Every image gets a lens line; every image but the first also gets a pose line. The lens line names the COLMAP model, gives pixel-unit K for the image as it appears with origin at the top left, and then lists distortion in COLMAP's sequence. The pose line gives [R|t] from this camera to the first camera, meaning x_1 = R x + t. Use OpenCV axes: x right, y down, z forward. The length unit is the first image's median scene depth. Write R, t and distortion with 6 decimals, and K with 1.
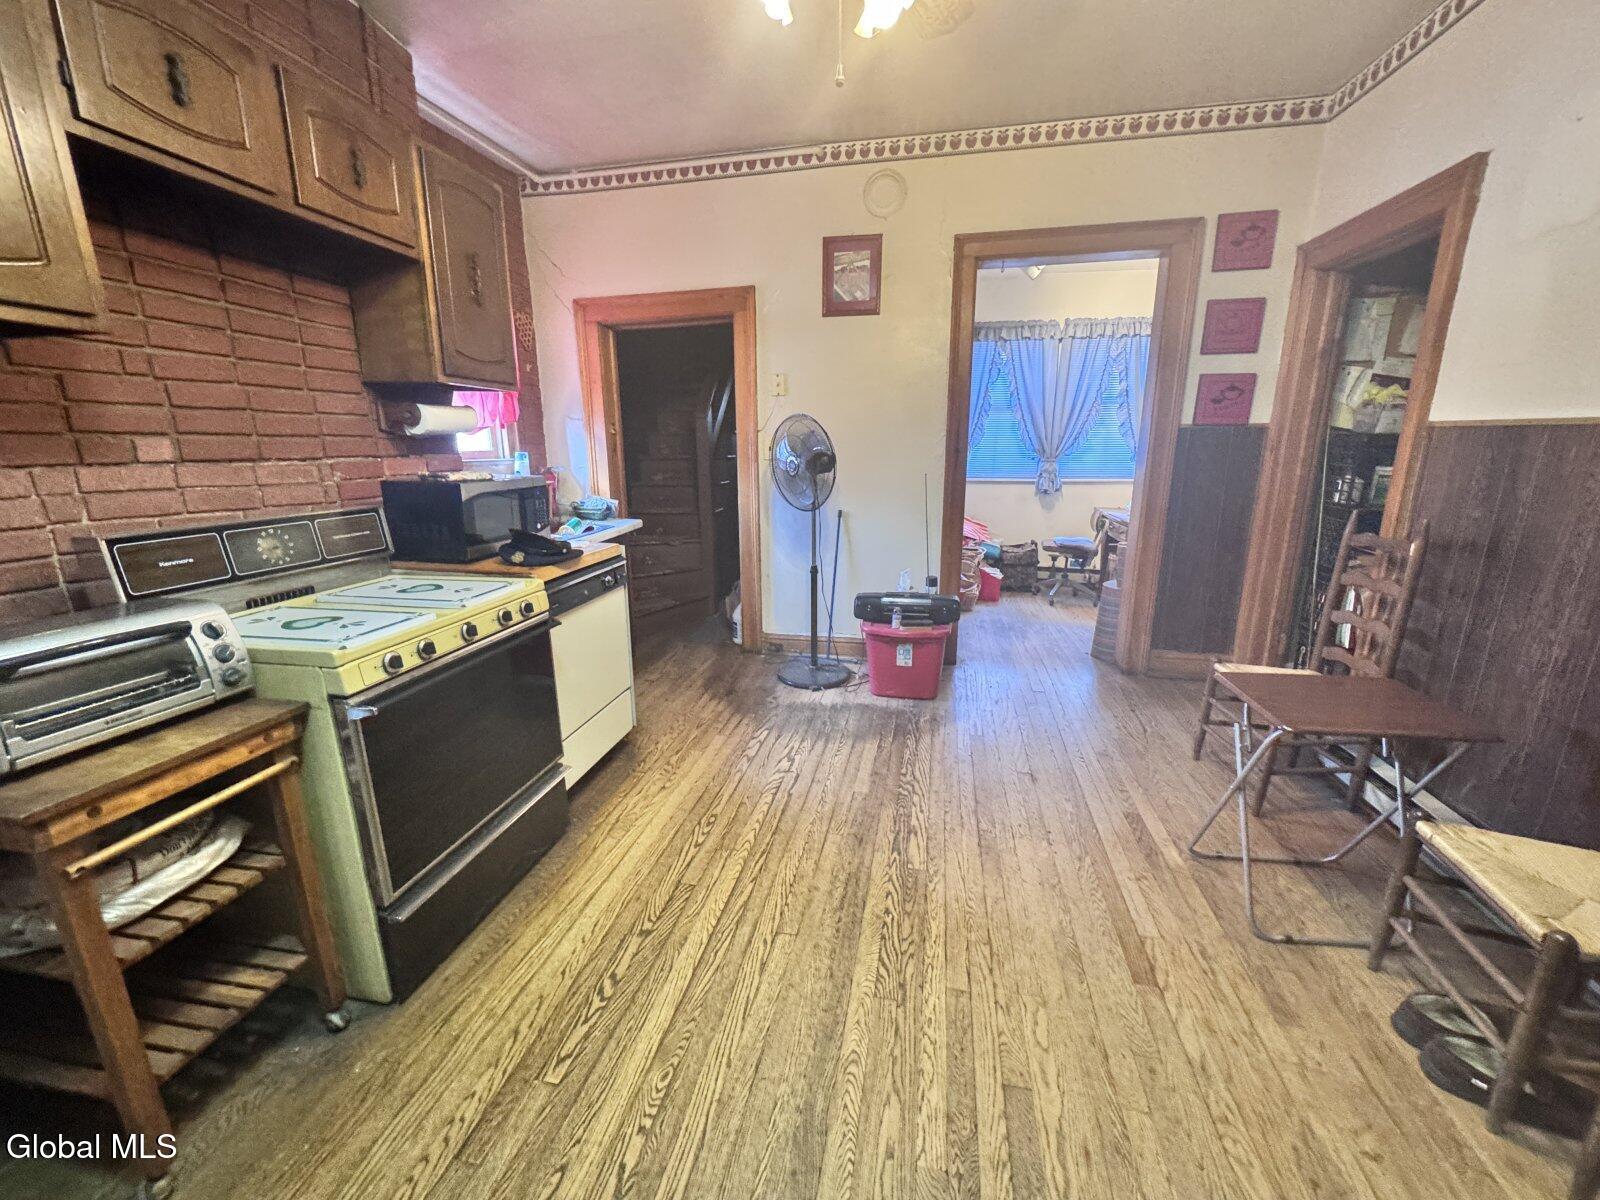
lens RADIAL K [[641.1, 0, 800.4], [0, 641.1, 599.3], [0, 0, 1]] dist [-0.004033, 0.000516]
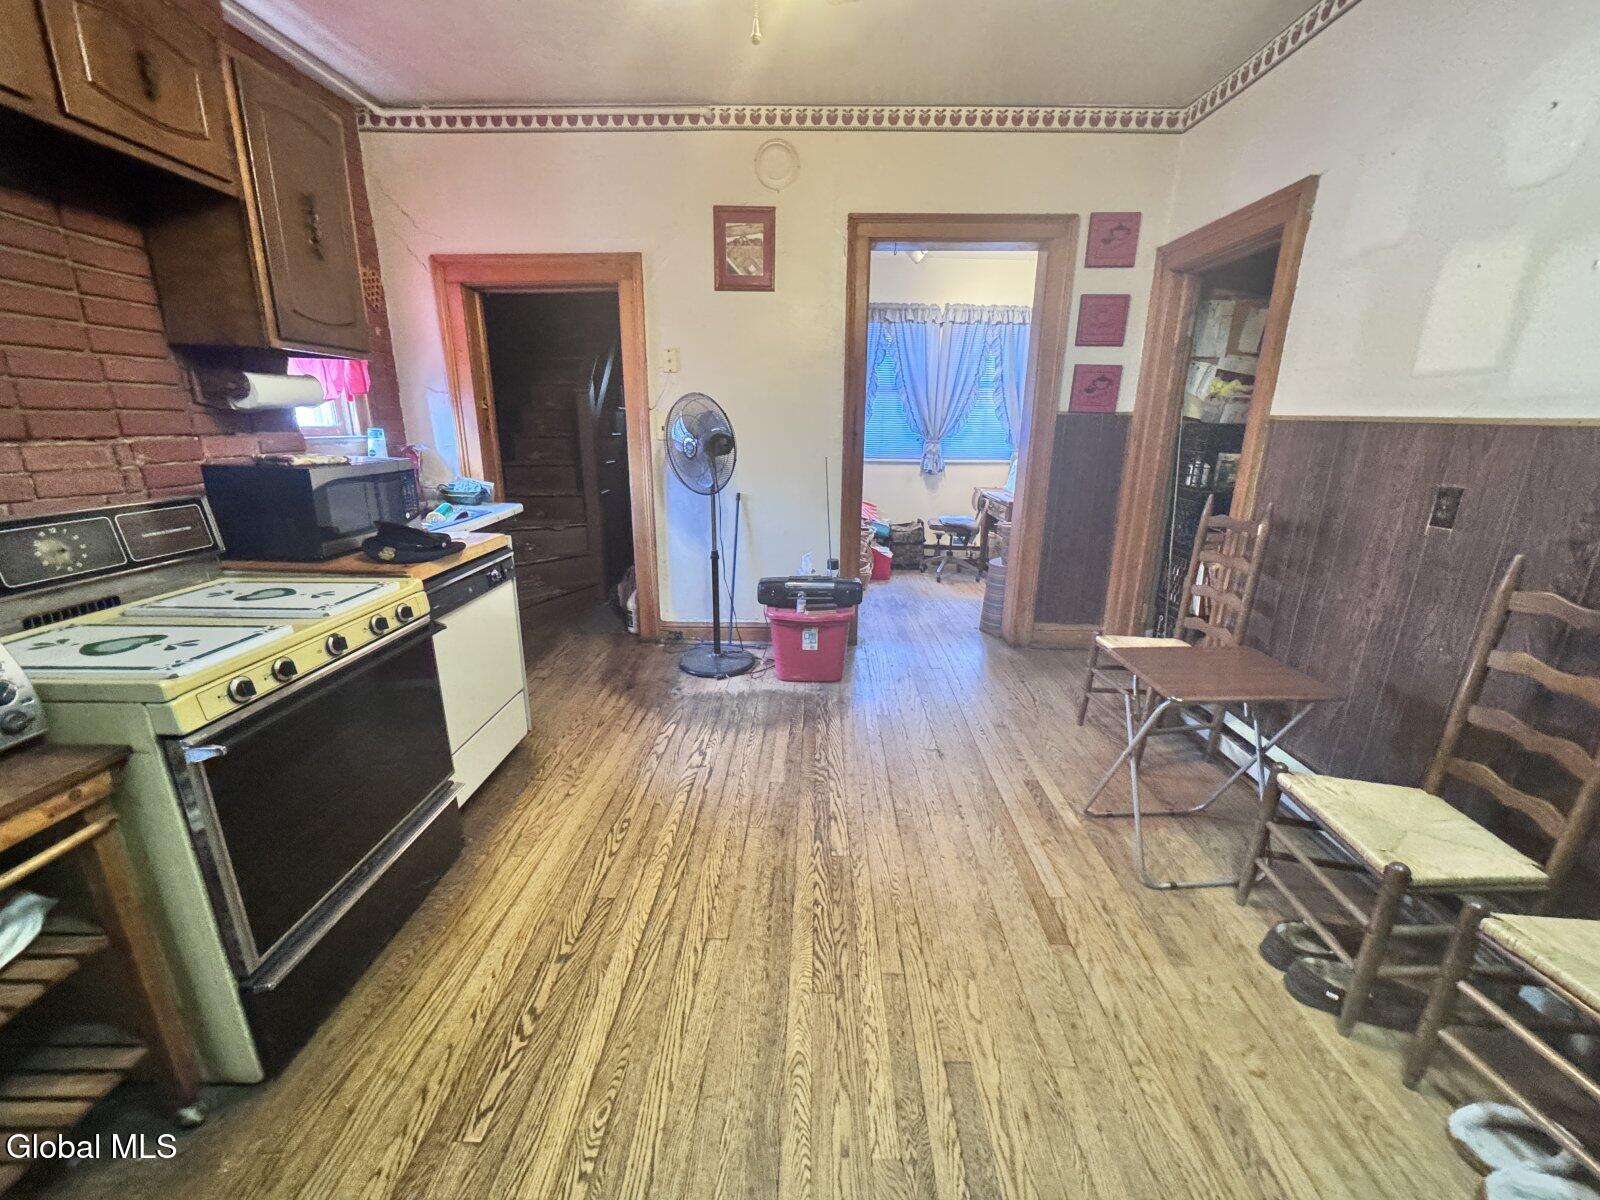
lens RADIAL K [[641.1, 0, 803.4], [0, 641.1, 600.6], [0, 0, 1]] dist [-0.004033, 0.000516]
pose [[0.982766, -0.034036, 0.181693, -0.042338], [0.027425, 0.998871, 0.038777, -0.019024], [-0.182808, -0.033126, 0.982590, 0.032922]]
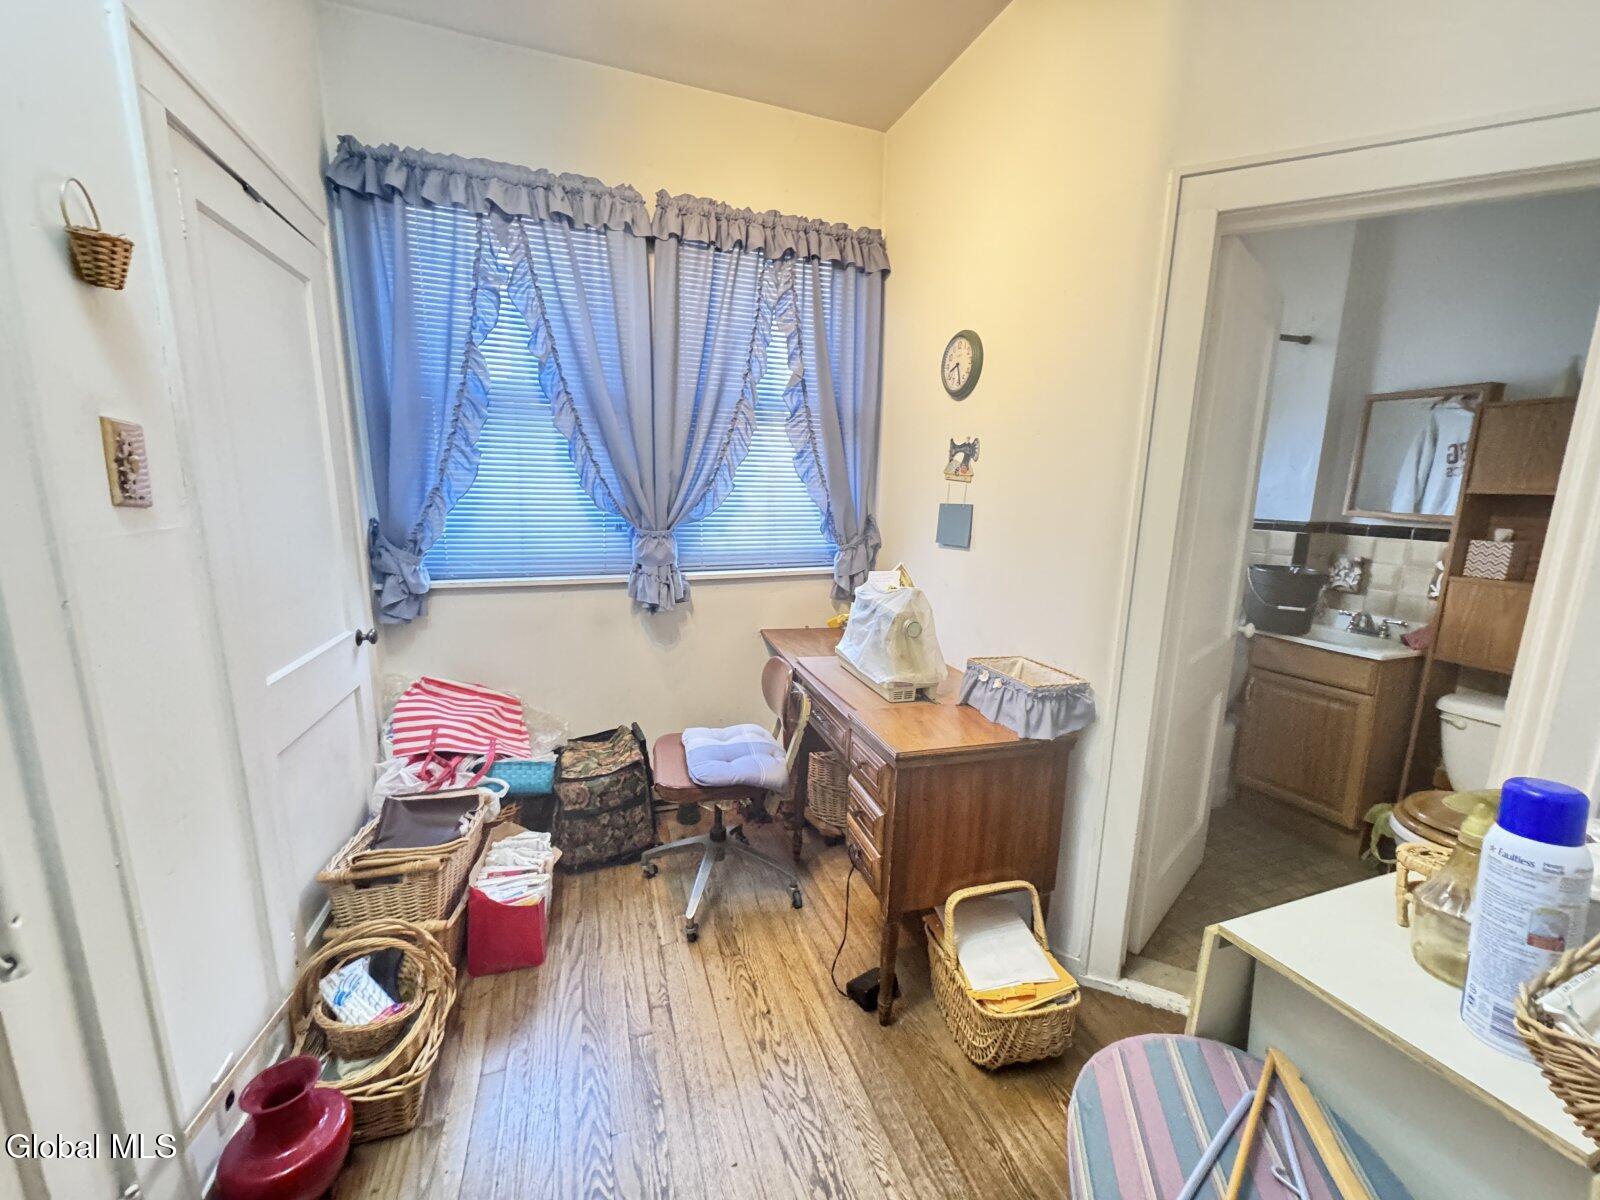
lens RADIAL K [[641.1, 0, 794.8], [0, 641.1, 600.4], [0, 0, 1]] dist [-0.004033, 0.000516]
pose [[0.861008, -0.073215, 0.503294, 0.751113], [0.101752, 0.994375, -0.029417, -0.449954], [-0.498309, 0.076540, 0.863614, 1.765295]]
